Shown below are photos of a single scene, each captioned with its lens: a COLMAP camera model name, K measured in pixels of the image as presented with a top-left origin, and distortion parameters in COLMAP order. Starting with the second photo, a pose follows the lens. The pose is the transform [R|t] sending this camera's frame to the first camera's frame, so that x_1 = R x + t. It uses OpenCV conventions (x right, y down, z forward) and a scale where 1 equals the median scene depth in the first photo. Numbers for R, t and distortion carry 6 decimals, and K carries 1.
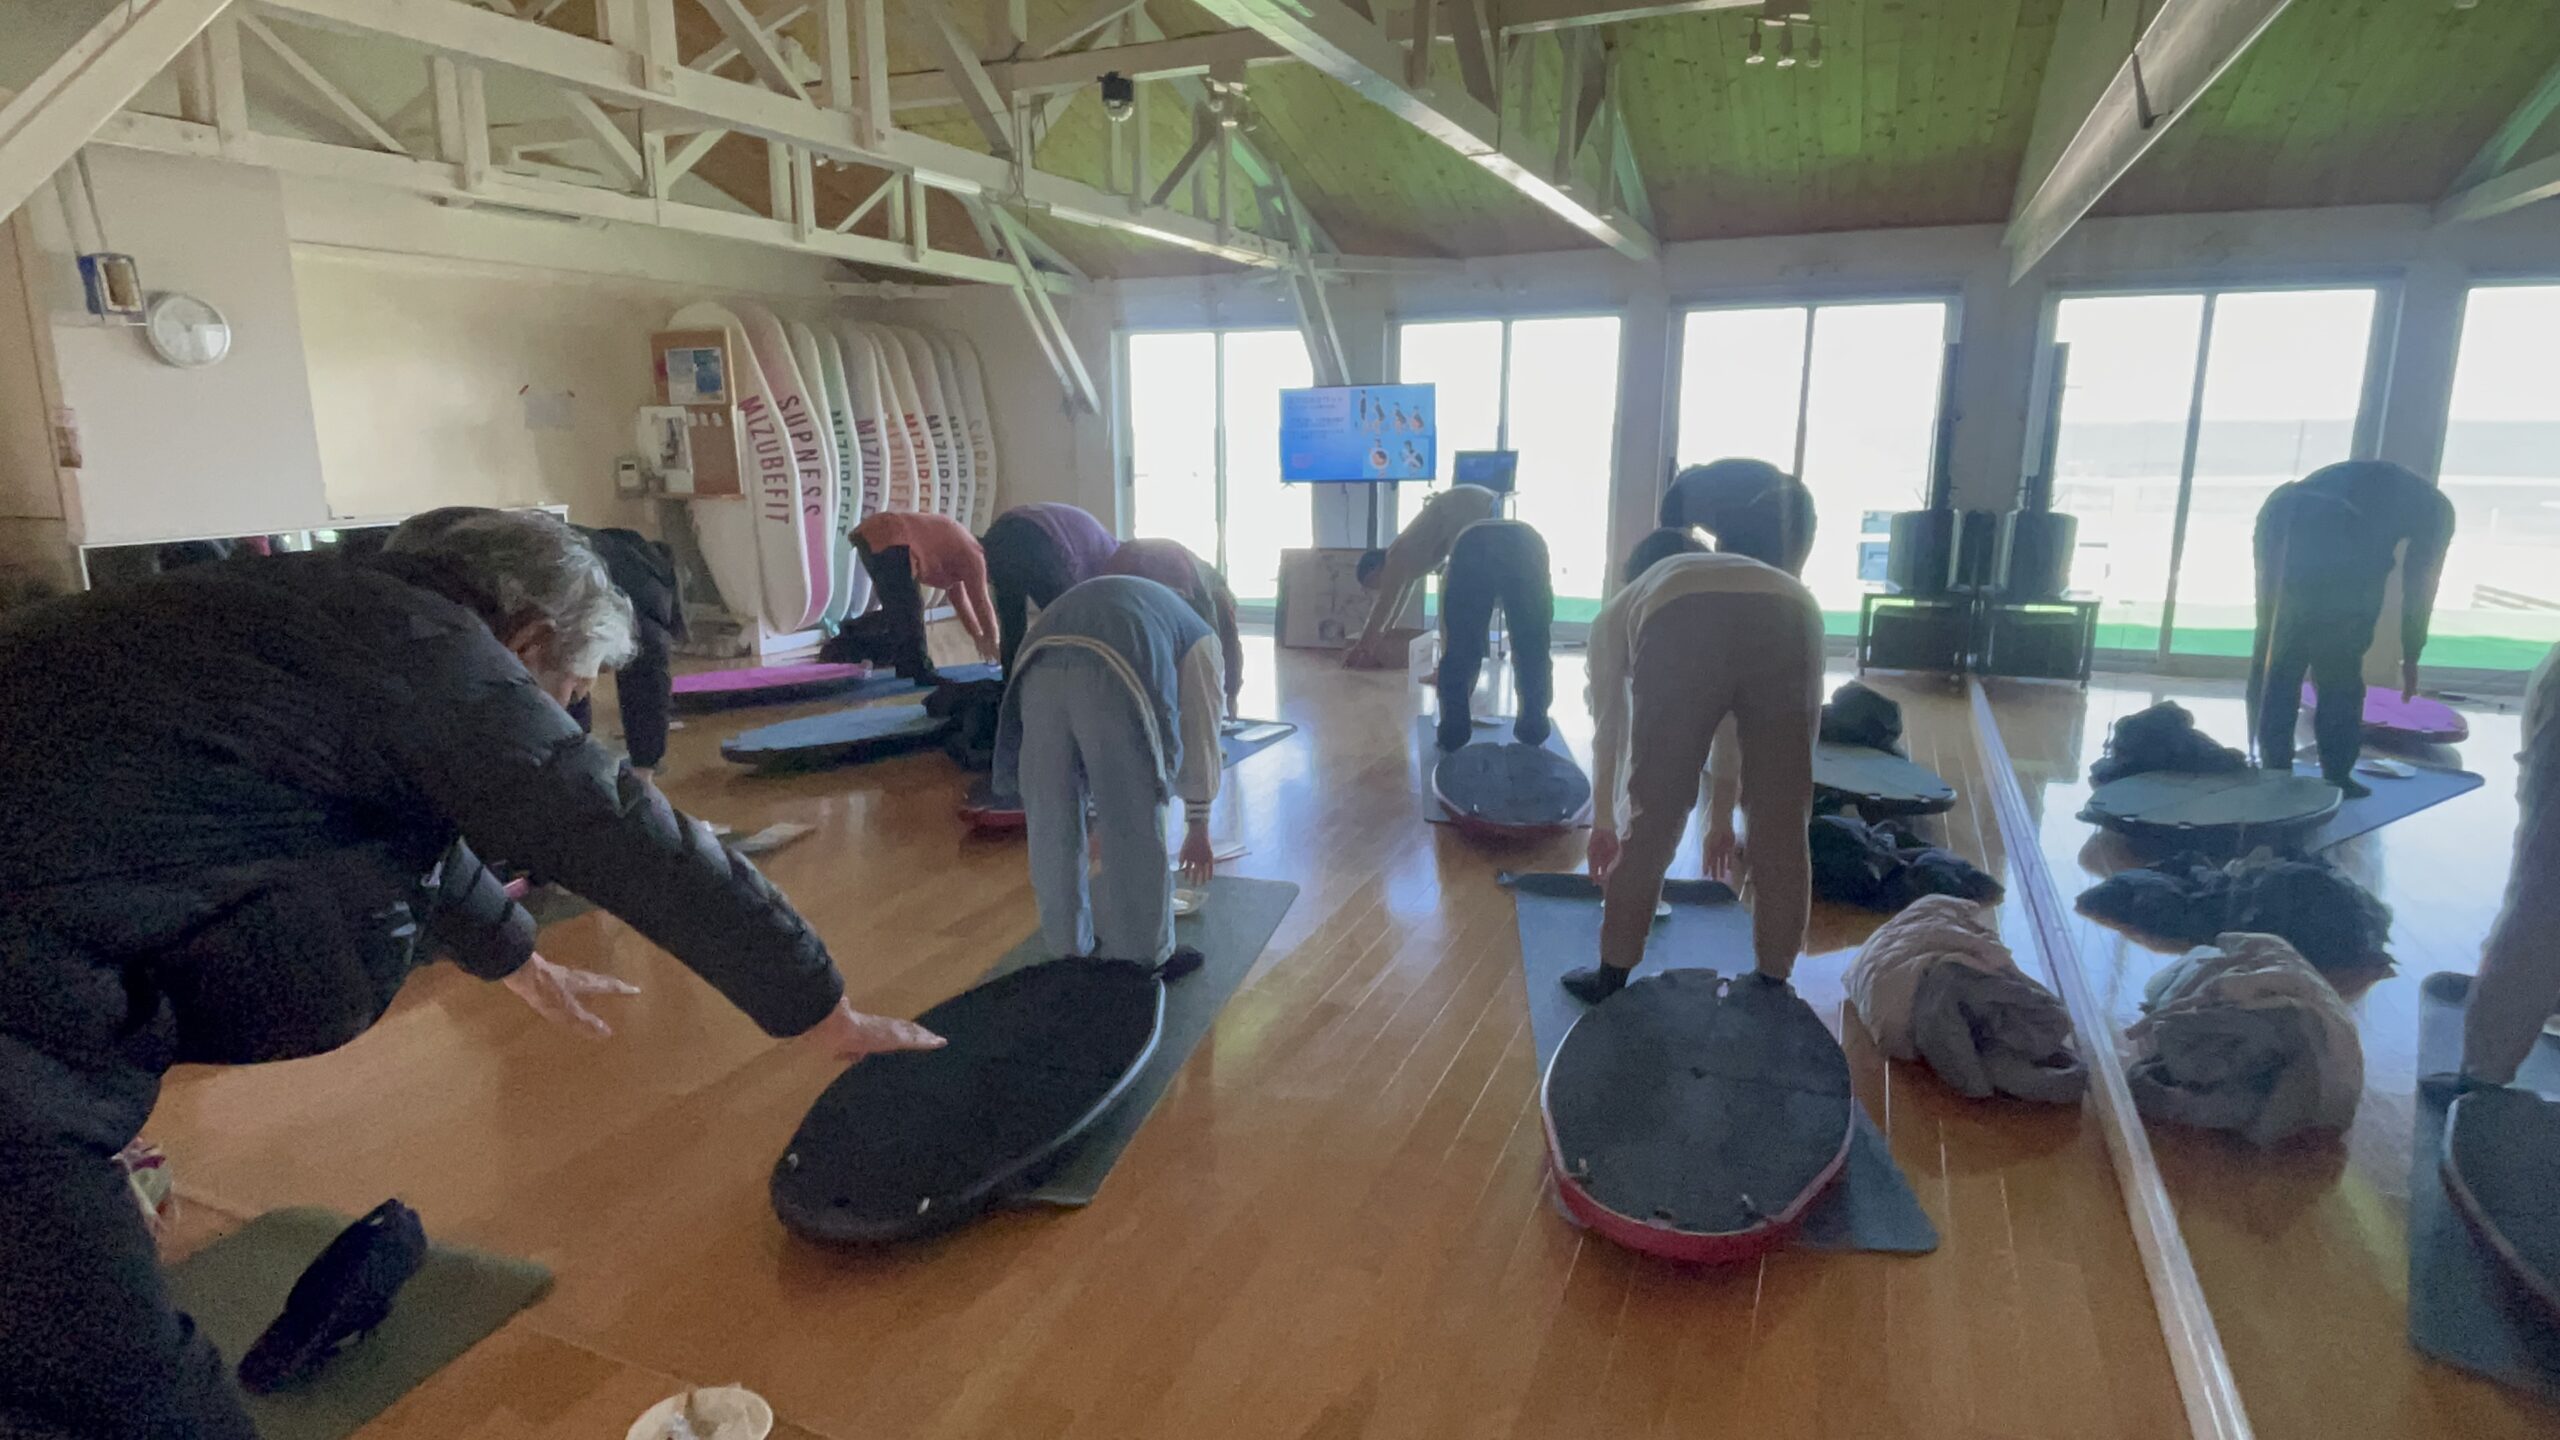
lens RADIAL K [[1379.2, 0, 1280.0], [0, 1379.2, 720.0], [0, 0, 1]] dist [0.022913, -0.000647]
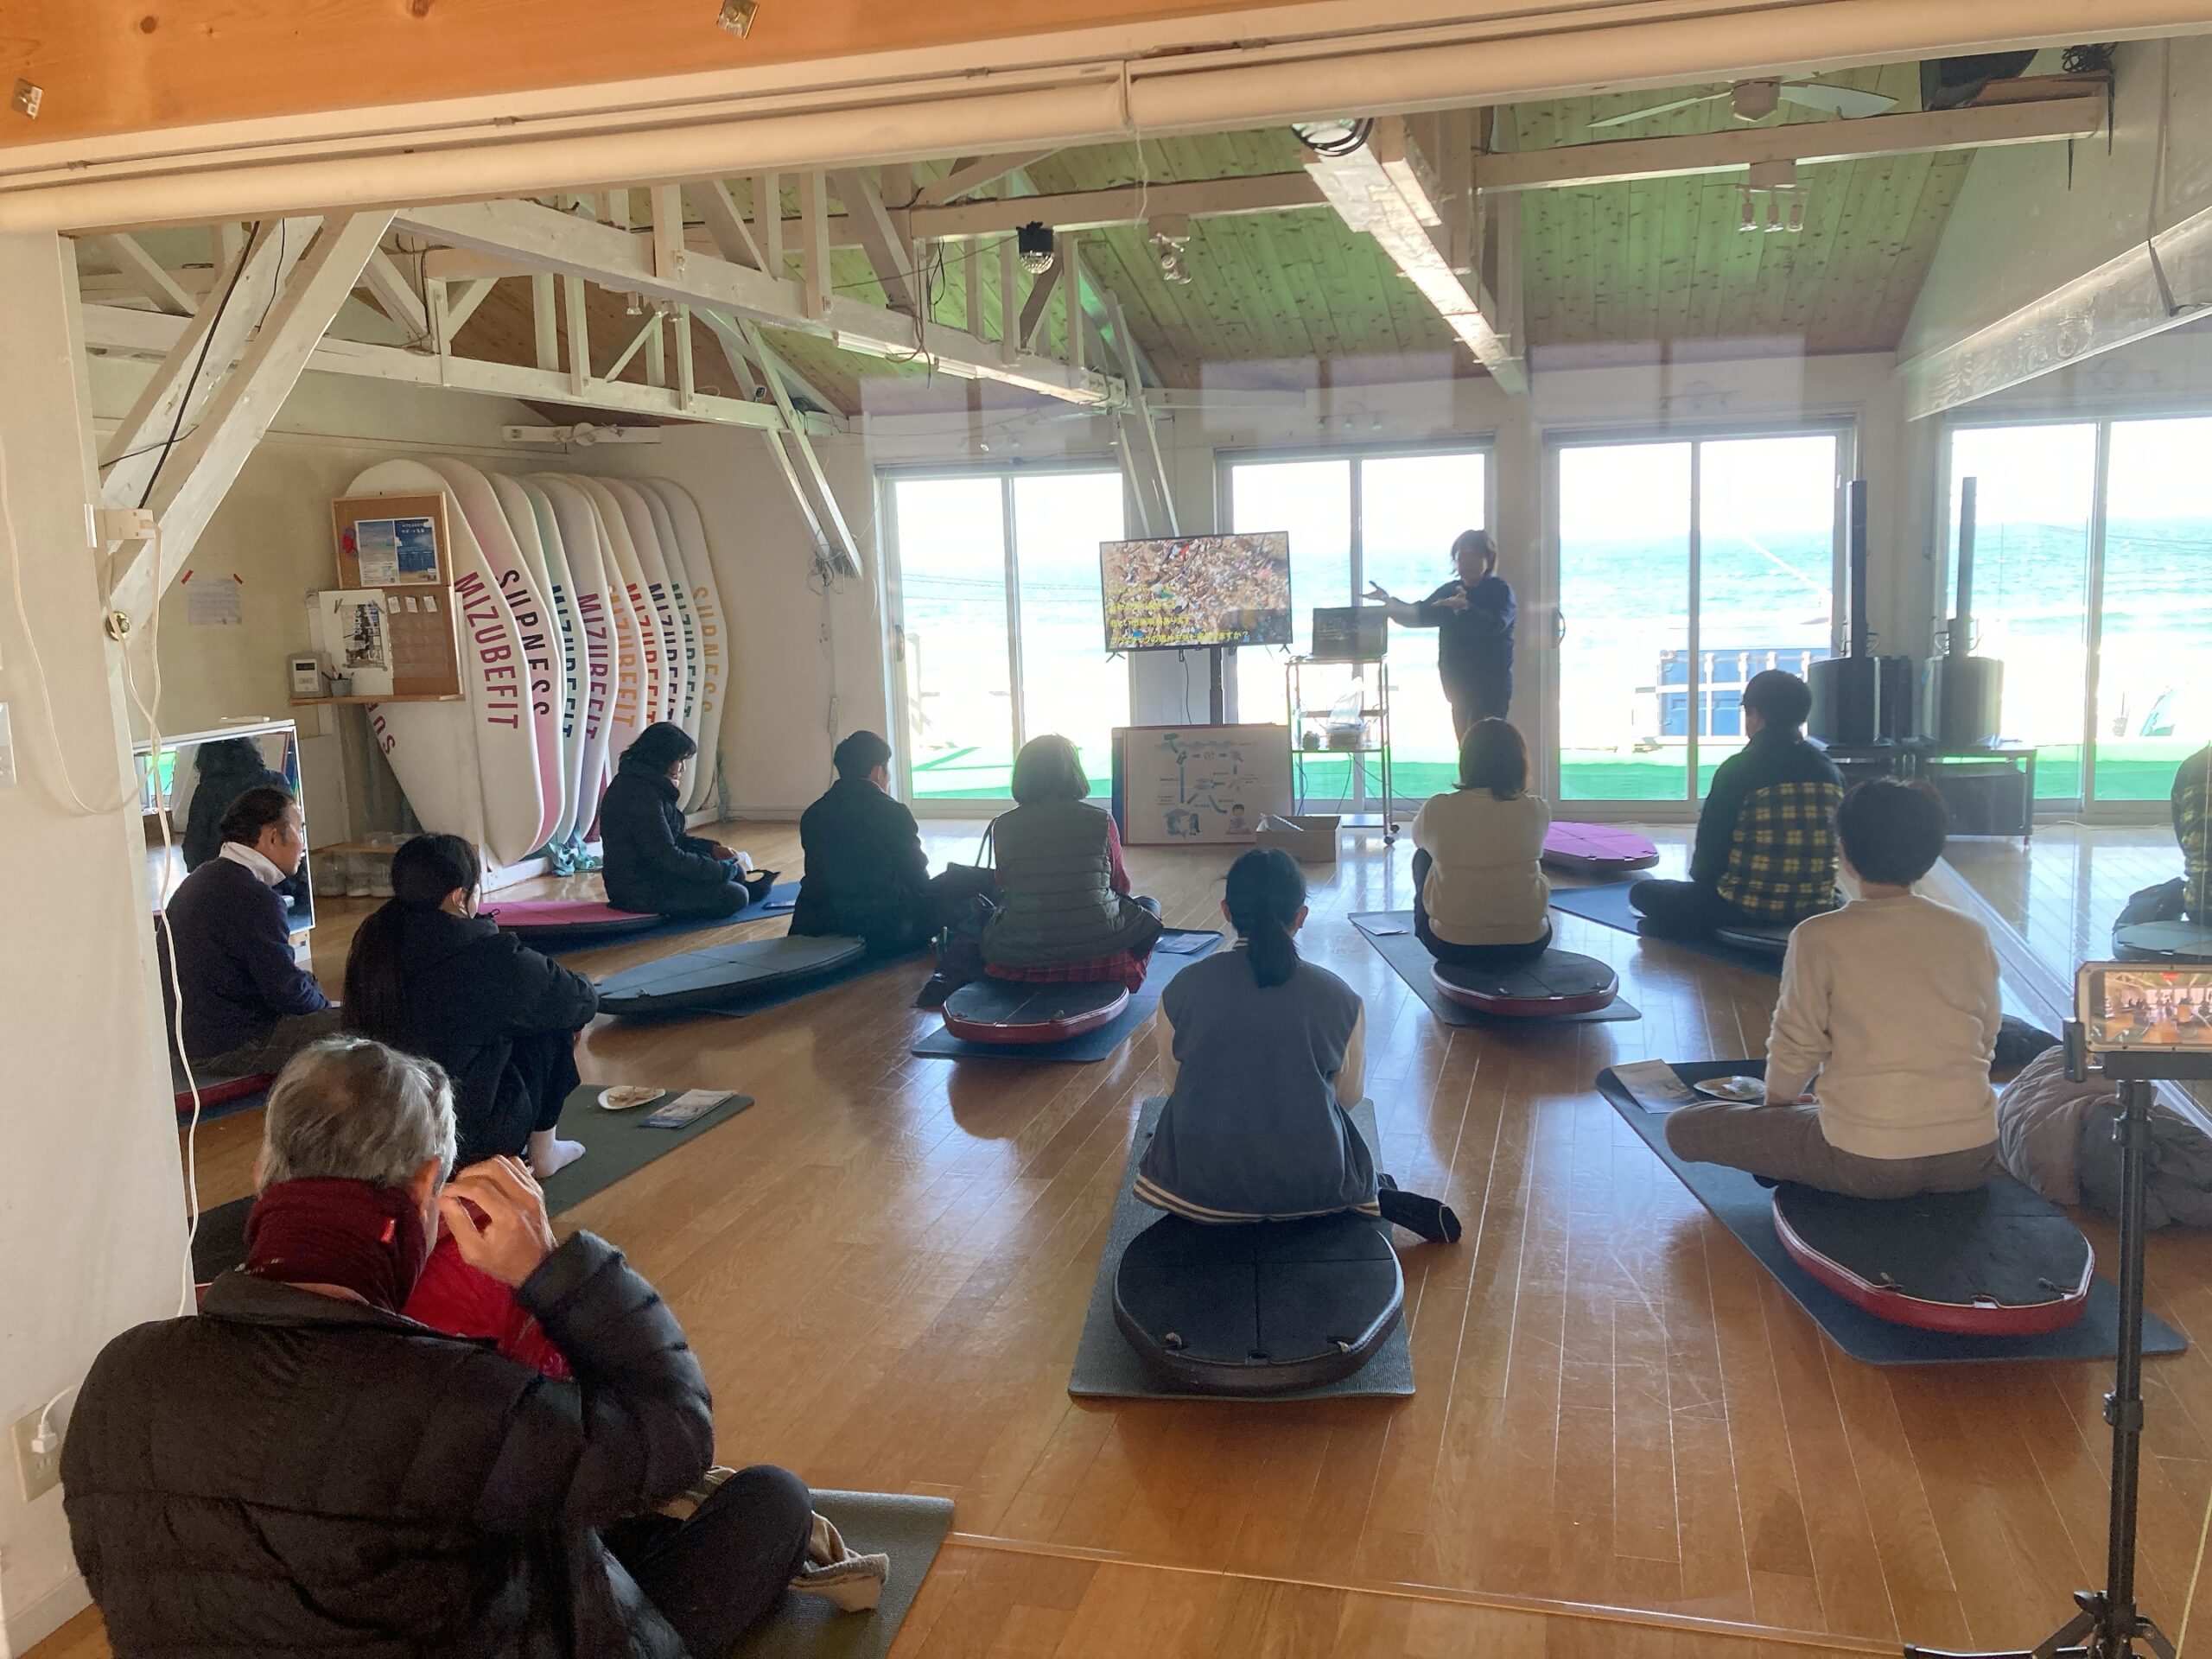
lens RADIAL K [[1854.1, 0, 1106.0], [0, 1854.1, 829.5], [0, 0, 1]] dist [-0.043837, 0.177858]
pose [[0.986378, -0.053619, 0.155509, -0.187138], [0.062252, 0.996747, -0.051186, -0.005759], [-0.152259, 0.060170, 0.986507, -0.114220]]
